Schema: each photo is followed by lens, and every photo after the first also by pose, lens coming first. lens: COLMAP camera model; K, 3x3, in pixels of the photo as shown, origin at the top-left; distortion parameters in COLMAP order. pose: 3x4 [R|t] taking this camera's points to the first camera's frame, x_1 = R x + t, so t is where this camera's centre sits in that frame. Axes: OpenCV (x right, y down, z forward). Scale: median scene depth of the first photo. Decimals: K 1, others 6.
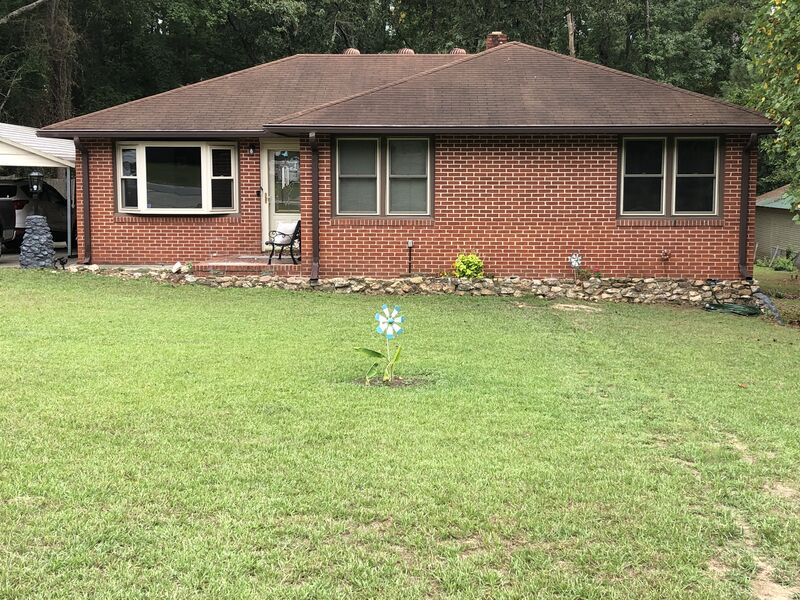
lens RADIAL K [[1039.8, 0, 400.0], [0, 1039.8, 300.0], [0, 0, 1]] dist [0.097023, -0.105887]
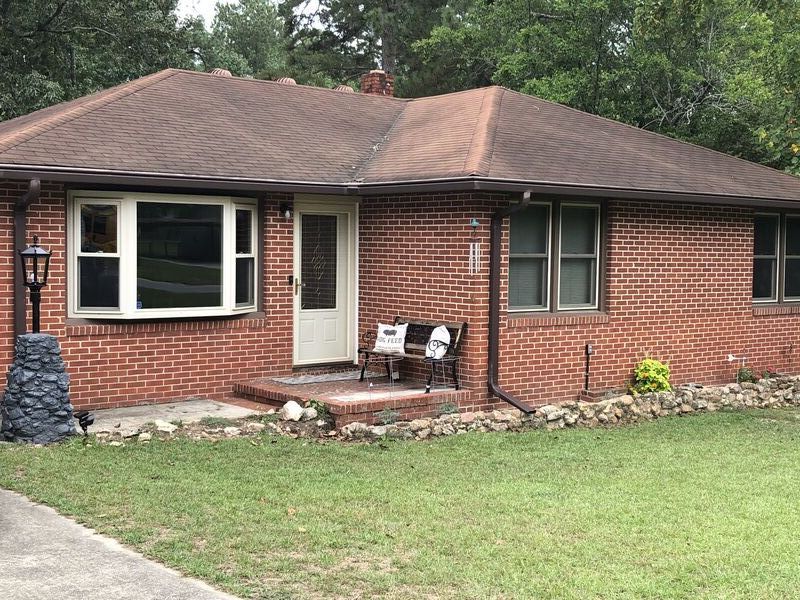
lens RADIAL K [[1039.8, 0, 400.0], [0, 1039.8, 300.0], [0, 0, 1]] dist [0.097023, -0.105887]
pose [[0.767098, -0.023886, 0.641085, -0.552932], [0.064442, 0.997121, -0.039958, -0.067600], [-0.638285, 0.071965, 0.766429, 0.526878]]
